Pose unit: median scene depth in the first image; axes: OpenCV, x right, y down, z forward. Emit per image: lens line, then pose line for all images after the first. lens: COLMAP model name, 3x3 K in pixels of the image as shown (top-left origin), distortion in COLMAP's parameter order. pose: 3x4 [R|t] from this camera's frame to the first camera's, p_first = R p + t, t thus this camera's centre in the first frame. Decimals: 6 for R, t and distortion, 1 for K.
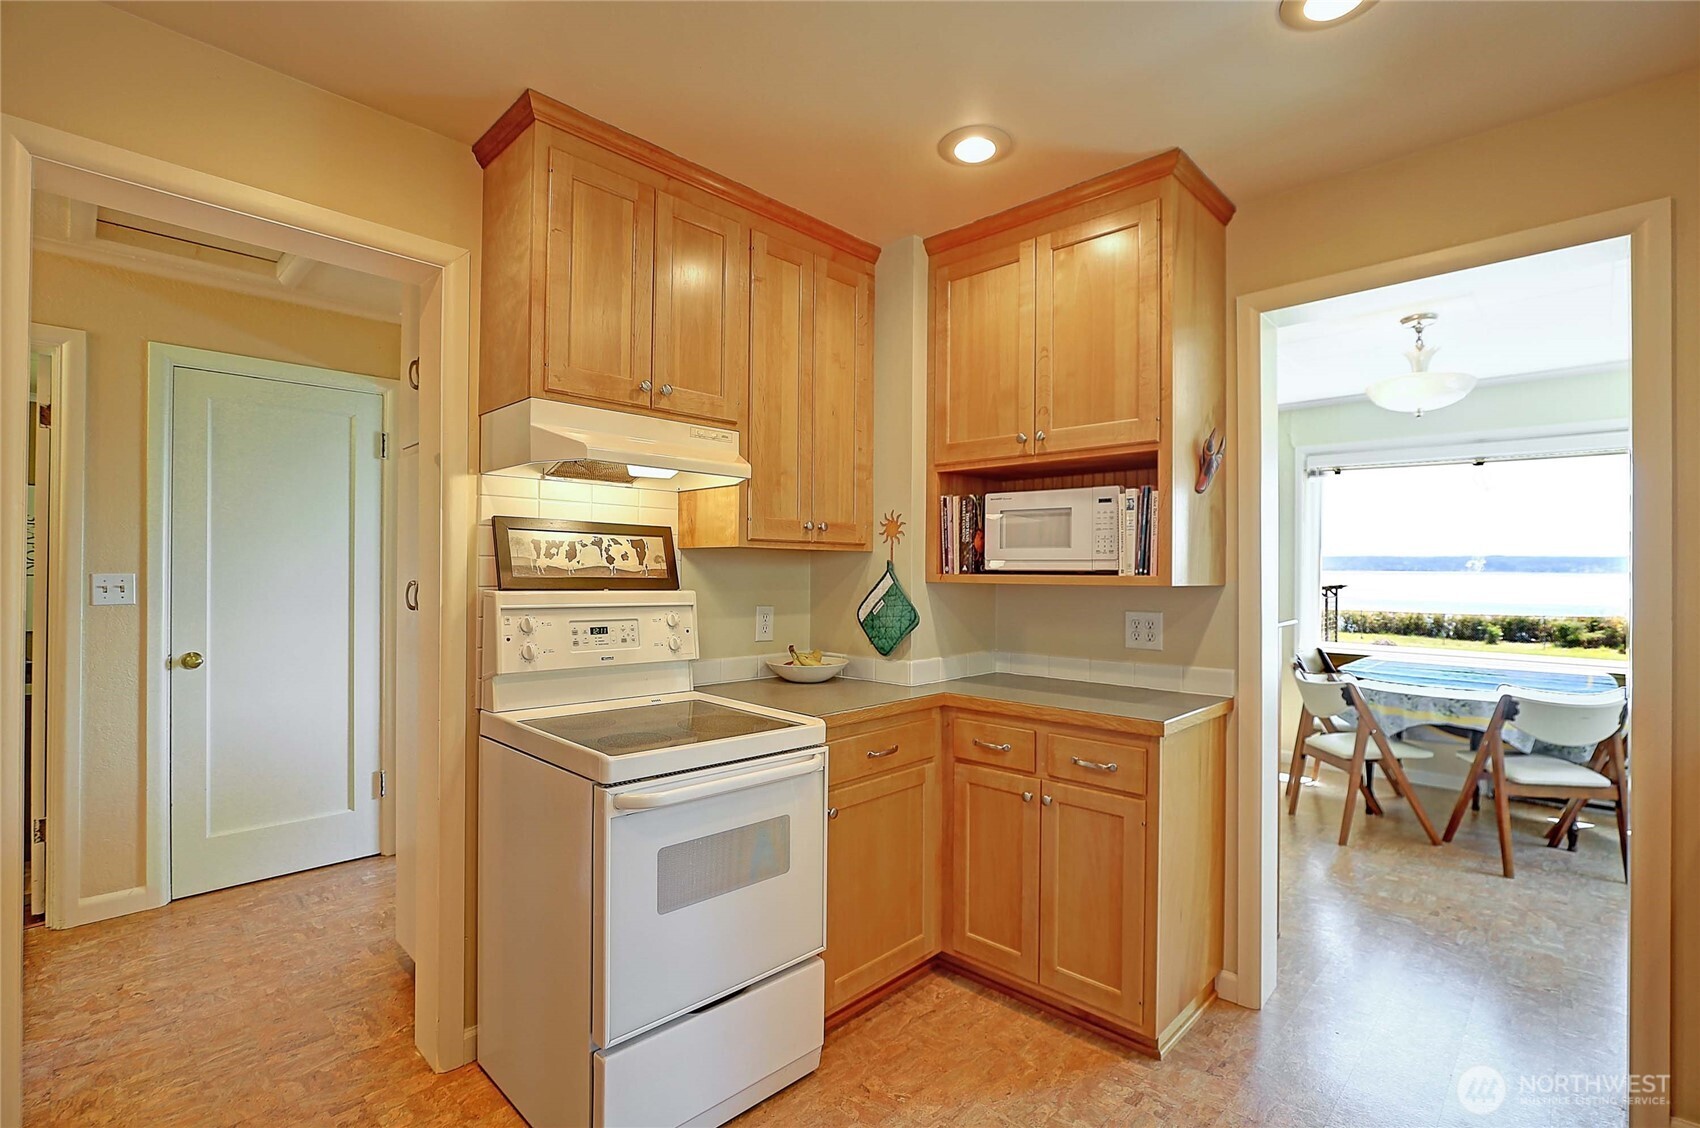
lens RADIAL K [[788.3, 0, 842.5], [0, 788.3, 564.7], [0, 0, 1]] dist [-0.023486, 0.005678]
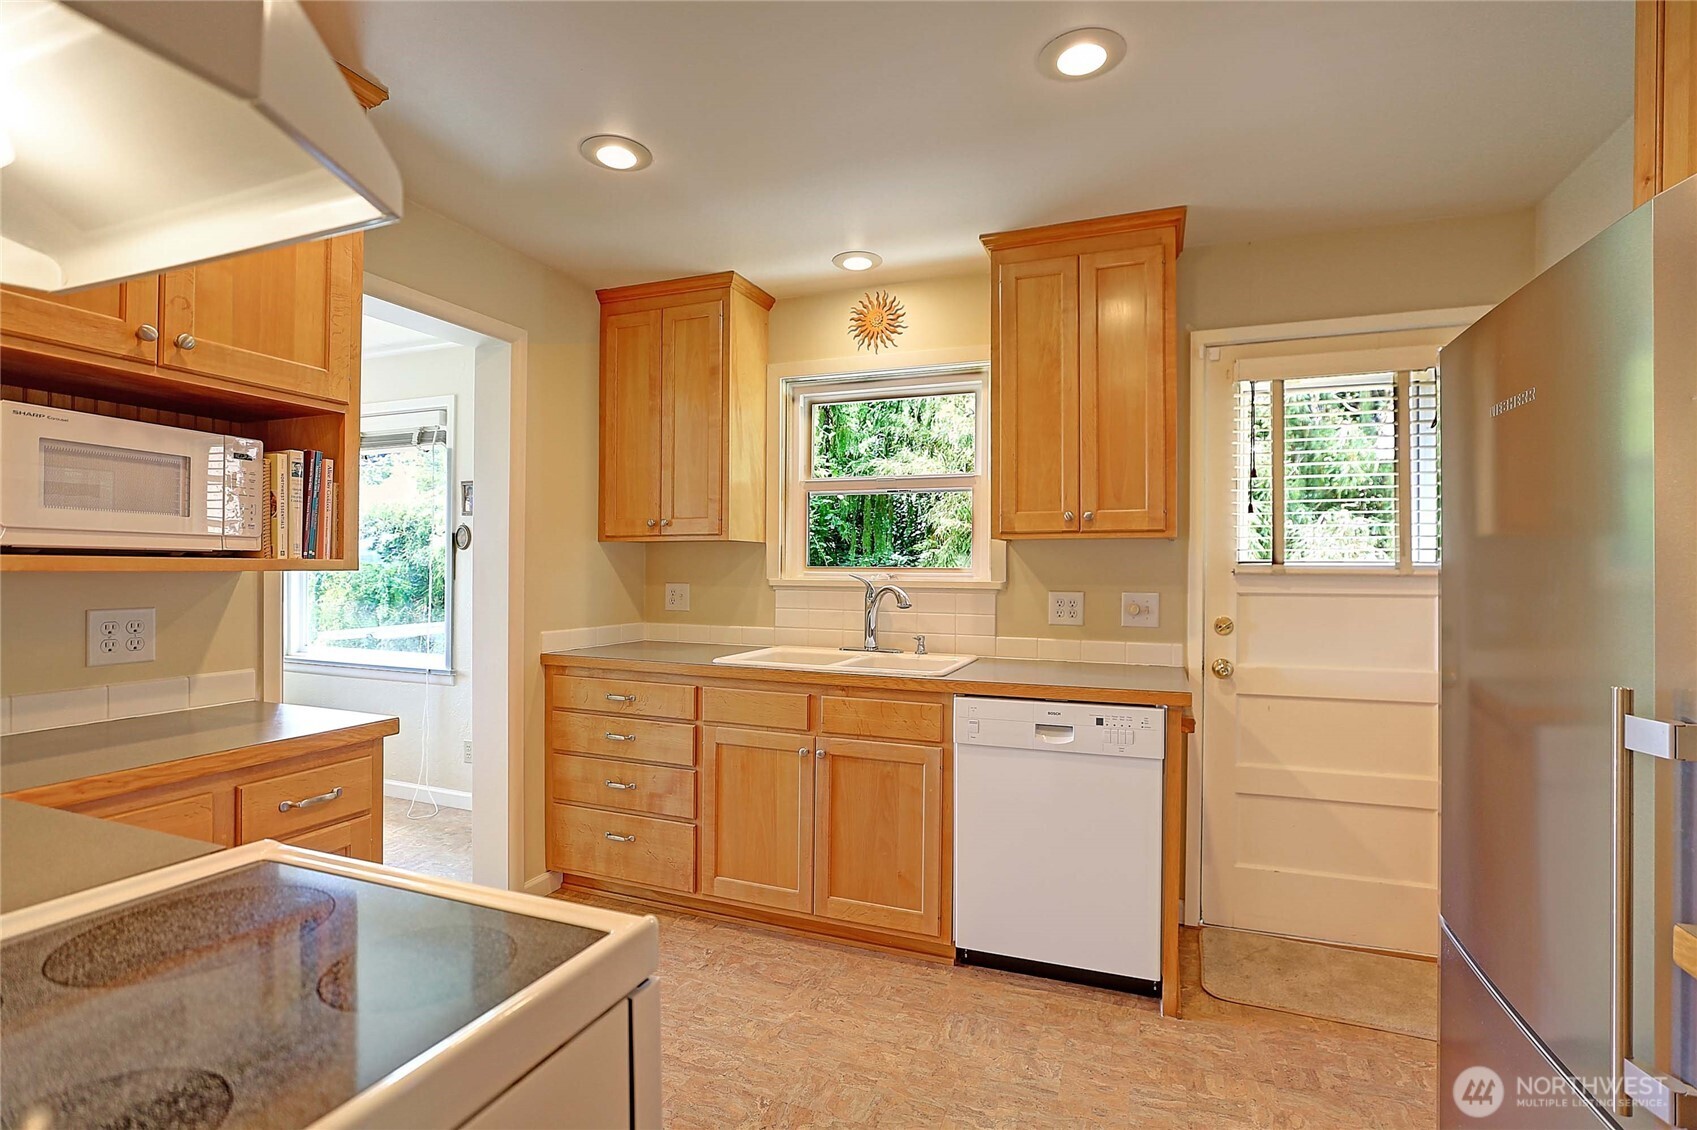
lens RADIAL K [[786.9, 0, 853.7], [0, 786.9, 566.4], [0, 0, 1]] dist [-0.023486, 0.005678]
pose [[-0.389039, -0.007066, 0.921194, -0.571632], [-0.008433, 0.999956, 0.004109, 0.015031], [-0.921183, -0.006170, -0.389082, 0.763741]]
